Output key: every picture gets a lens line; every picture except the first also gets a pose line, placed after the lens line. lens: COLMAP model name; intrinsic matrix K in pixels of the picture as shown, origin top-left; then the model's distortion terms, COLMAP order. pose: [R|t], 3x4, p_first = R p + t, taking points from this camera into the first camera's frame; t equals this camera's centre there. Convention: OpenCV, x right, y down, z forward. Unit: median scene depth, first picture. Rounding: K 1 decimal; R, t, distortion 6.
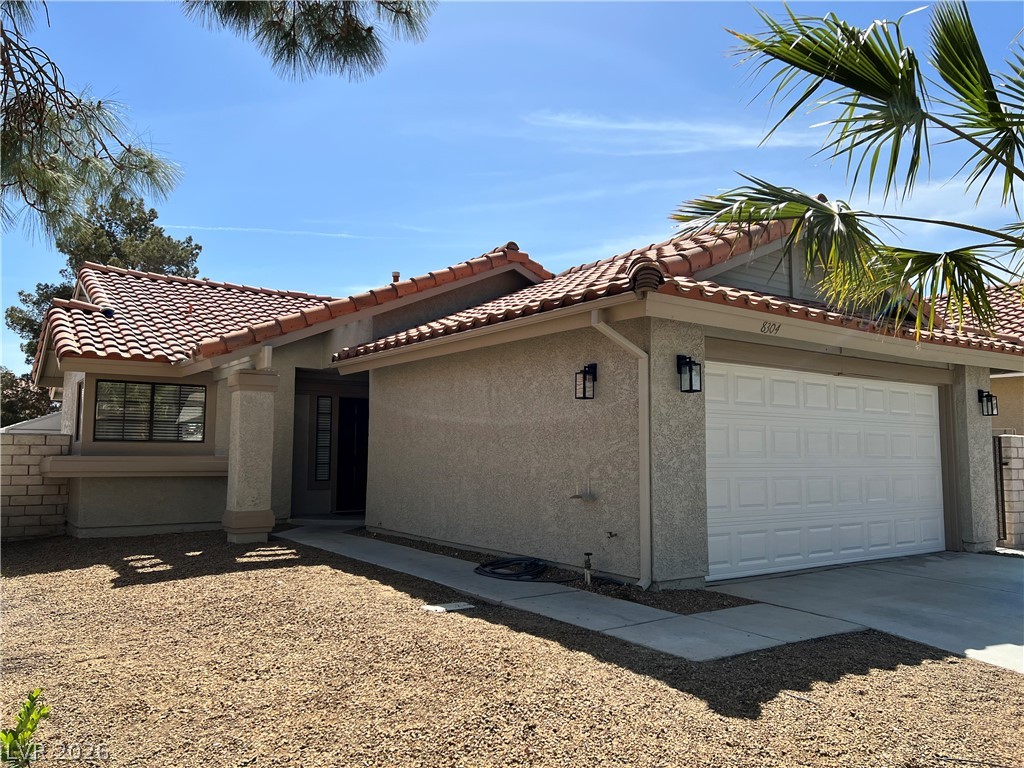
lens RADIAL K [[770.5, 0, 512.0], [0, 770.5, 384.0], [0, 0, 1]] dist [0.002192, 0.000133]
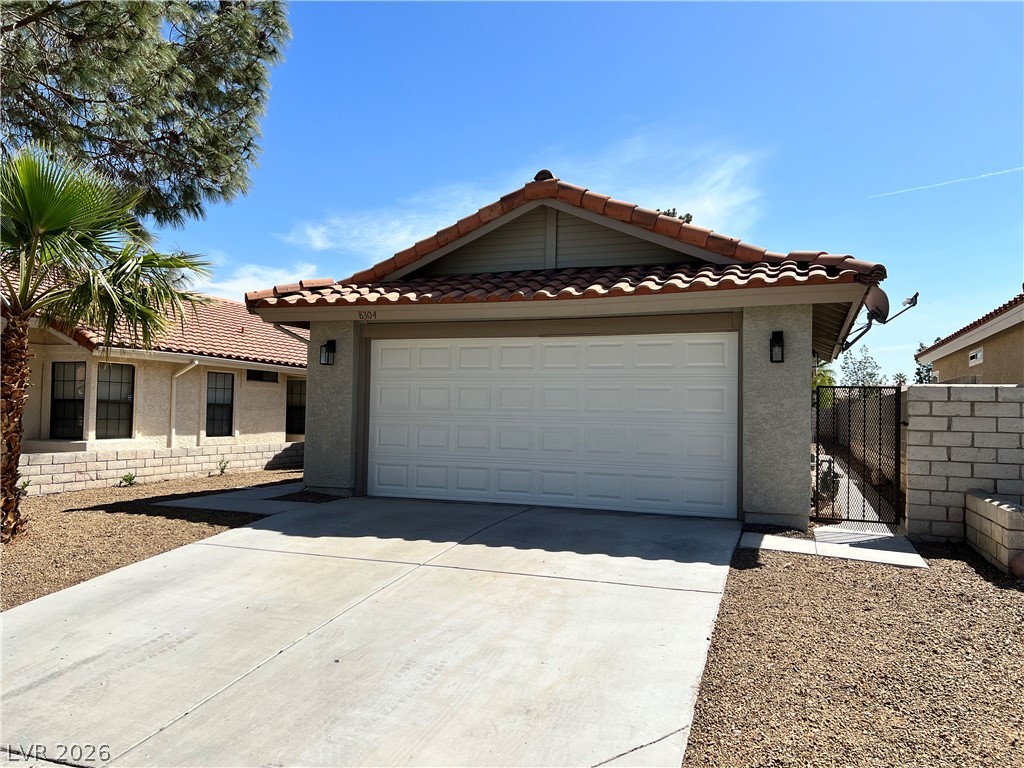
lens RADIAL K [[770.5, 0, 512.0], [0, 770.5, 384.0], [0, 0, 1]] dist [0.002192, 0.000133]
pose [[0.565896, -0.035889, -0.823695, 1.471379], [0.060256, 0.998181, -0.002095, 0.063912], [0.822272, -0.048447, 0.567029, 0.387271]]
